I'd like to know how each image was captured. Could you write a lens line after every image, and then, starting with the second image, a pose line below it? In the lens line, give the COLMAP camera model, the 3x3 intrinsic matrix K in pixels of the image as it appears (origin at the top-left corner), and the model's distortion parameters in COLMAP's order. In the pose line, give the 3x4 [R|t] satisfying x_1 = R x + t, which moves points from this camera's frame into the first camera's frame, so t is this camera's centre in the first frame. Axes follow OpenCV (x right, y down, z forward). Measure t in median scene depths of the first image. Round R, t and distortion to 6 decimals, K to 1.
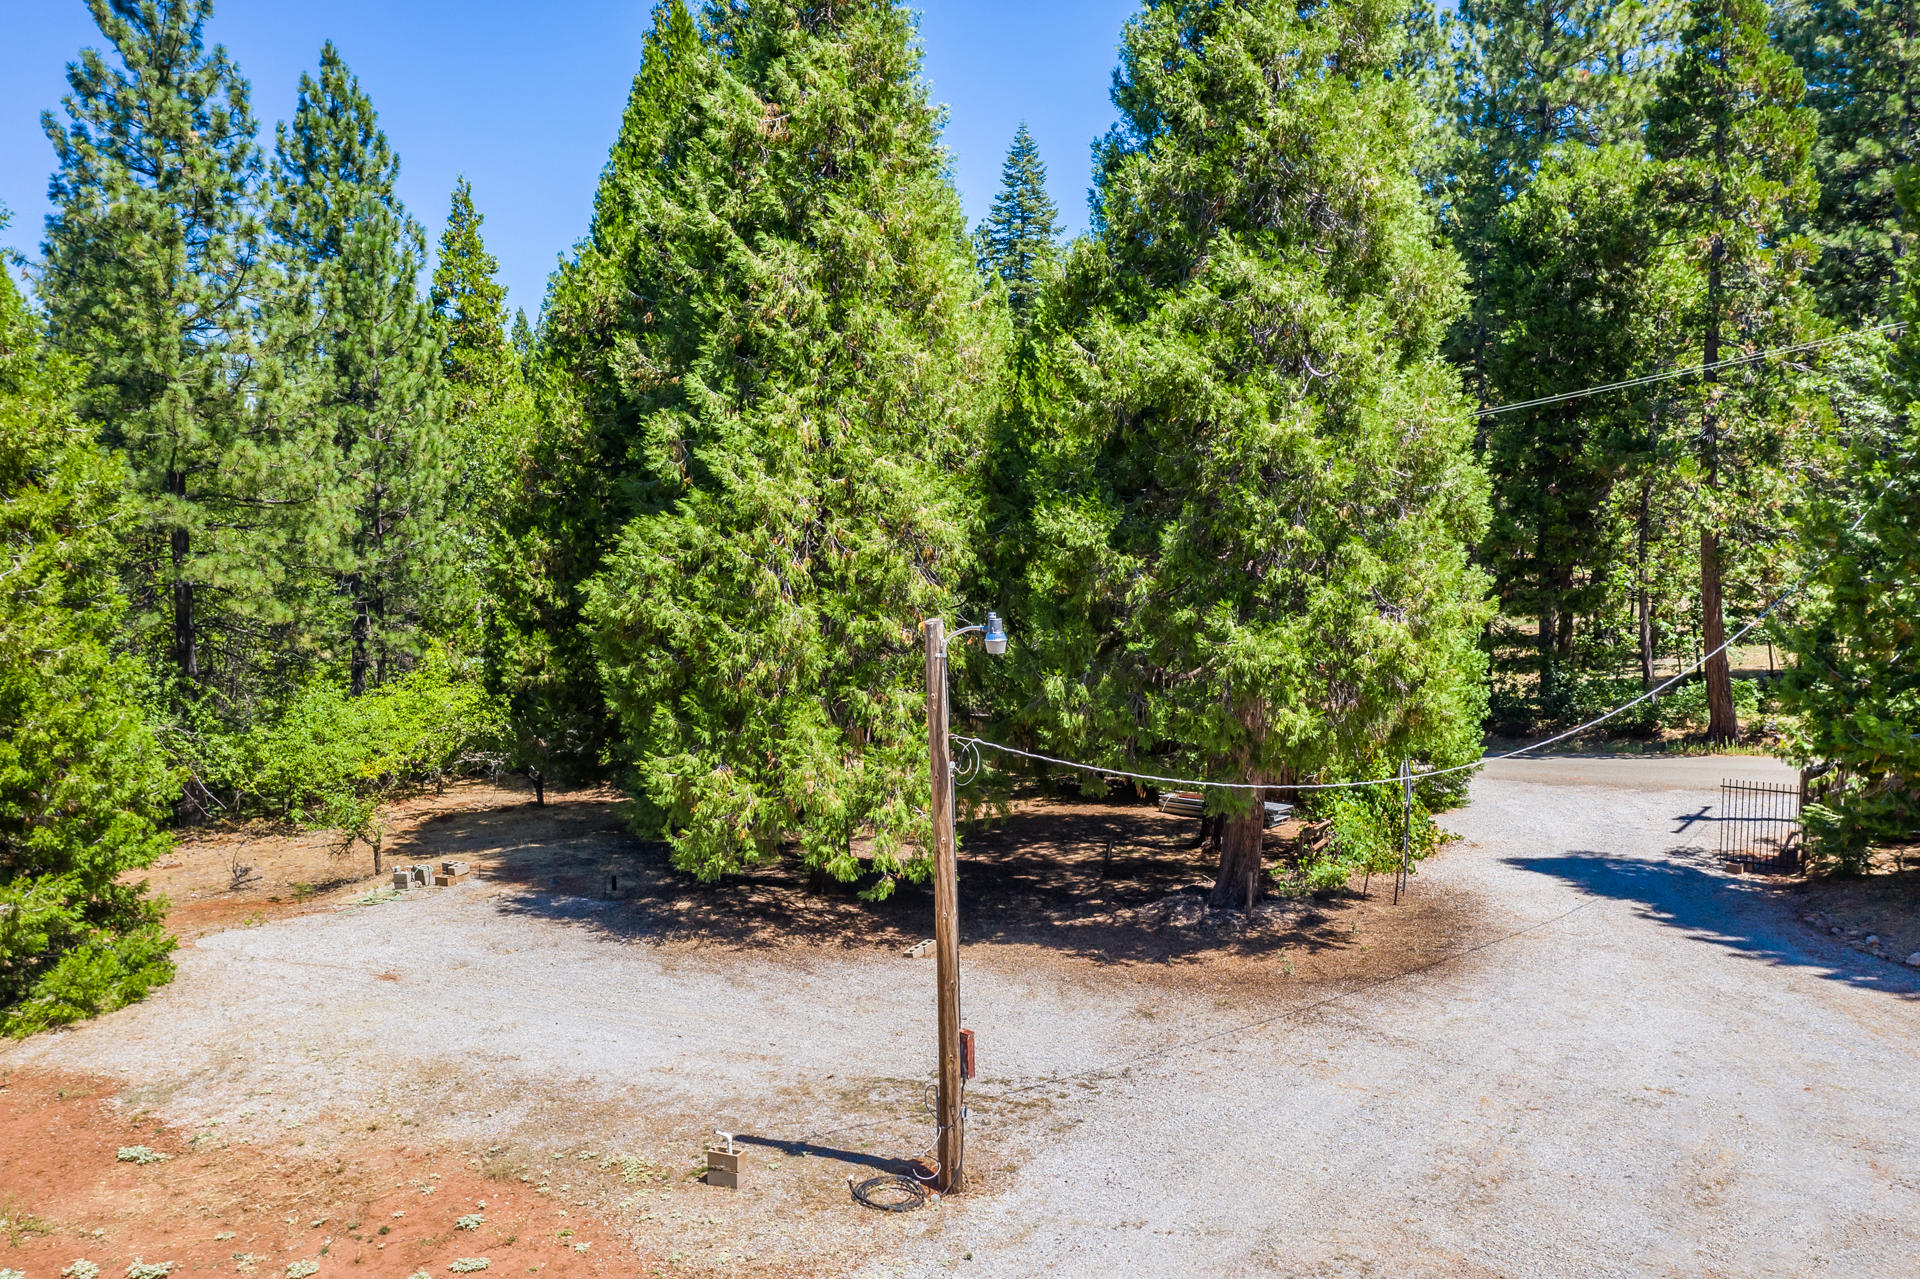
lens RADIAL K [[1468.4, 0, 954.3], [0, 1468.4, 645.6], [0, 0, 1]] dist [-0.005951, 0.001746]
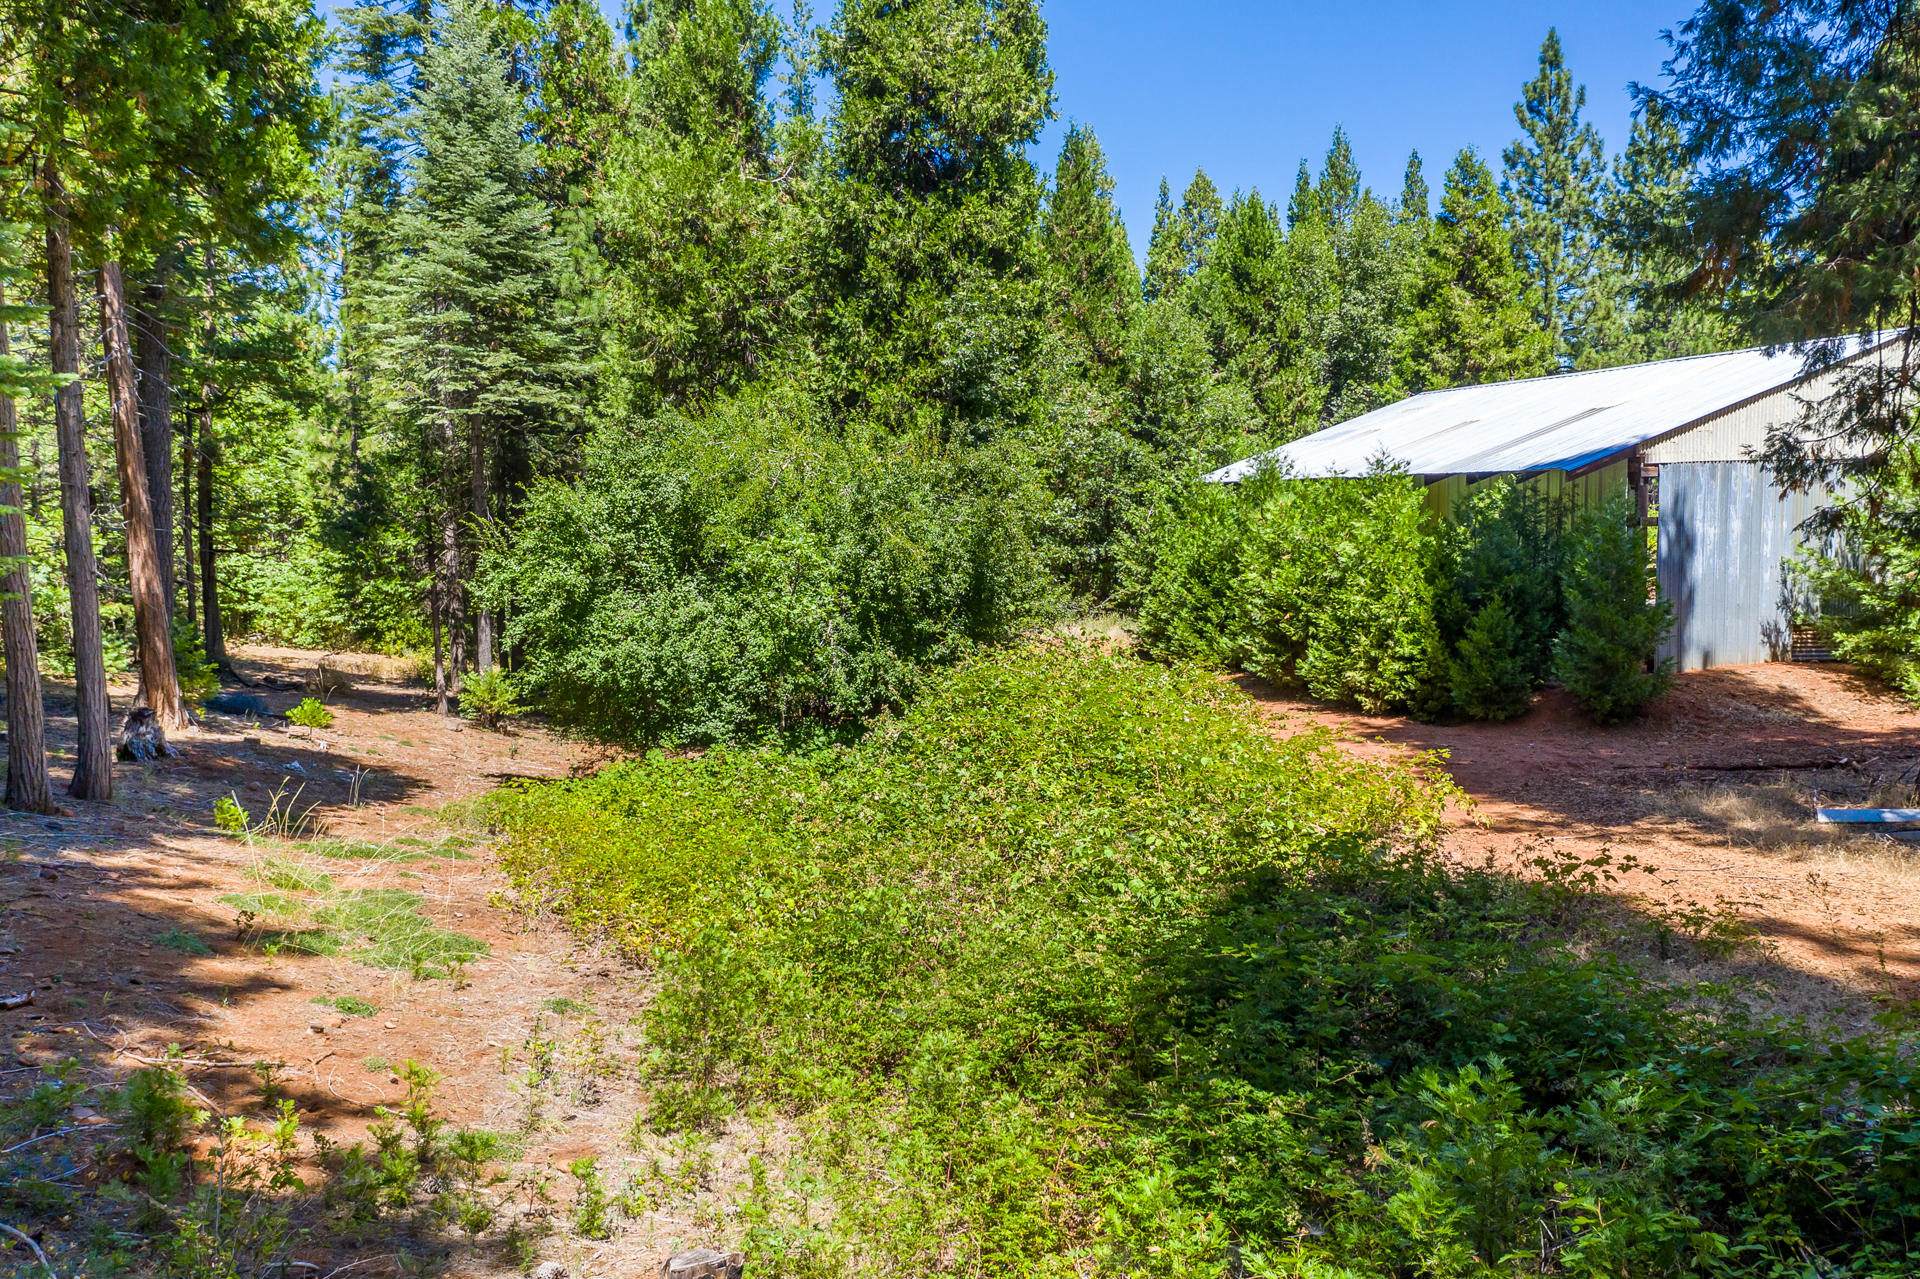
lens RADIAL K [[1468.4, 0, 954.3], [0, 1468.4, 645.6], [0, 0, 1]] dist [-0.005951, 0.001746]
pose [[0.679647, 0.055205, -0.731459, 0.286930], [-0.052161, 0.998277, 0.026877, 0.197463], [0.731683, 0.019887, 0.681355, -0.708445]]
